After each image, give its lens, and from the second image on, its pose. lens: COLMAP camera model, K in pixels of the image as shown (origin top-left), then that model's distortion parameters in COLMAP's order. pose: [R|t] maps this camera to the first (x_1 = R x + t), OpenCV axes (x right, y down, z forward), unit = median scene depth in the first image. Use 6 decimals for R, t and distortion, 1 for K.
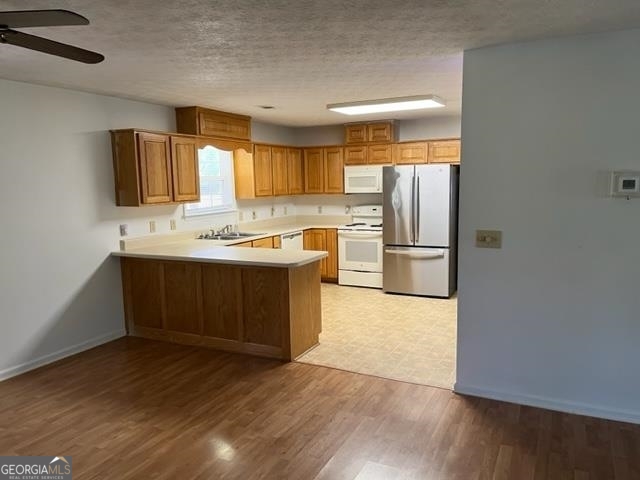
lens RADIAL K [[490.5, 0, 320.0], [0, 490.5, 240.0], [0, 0, 1]] dist [0.005901, -0.002083]
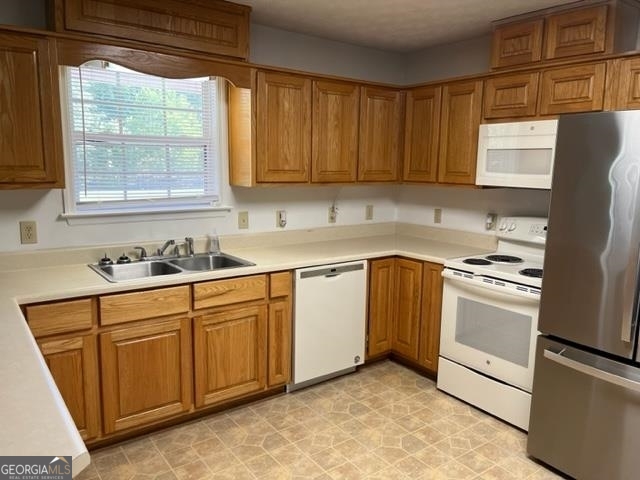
lens RADIAL K [[490.5, 0, 320.0], [0, 490.5, 240.0], [0, 0, 1]] dist [0.005901, -0.002083]
pose [[0.890031, 0.104296, -0.443809, 0.129407], [-0.089754, 0.994514, 0.053717, -0.059357], [0.446977, -0.007976, 0.894510, 0.557243]]
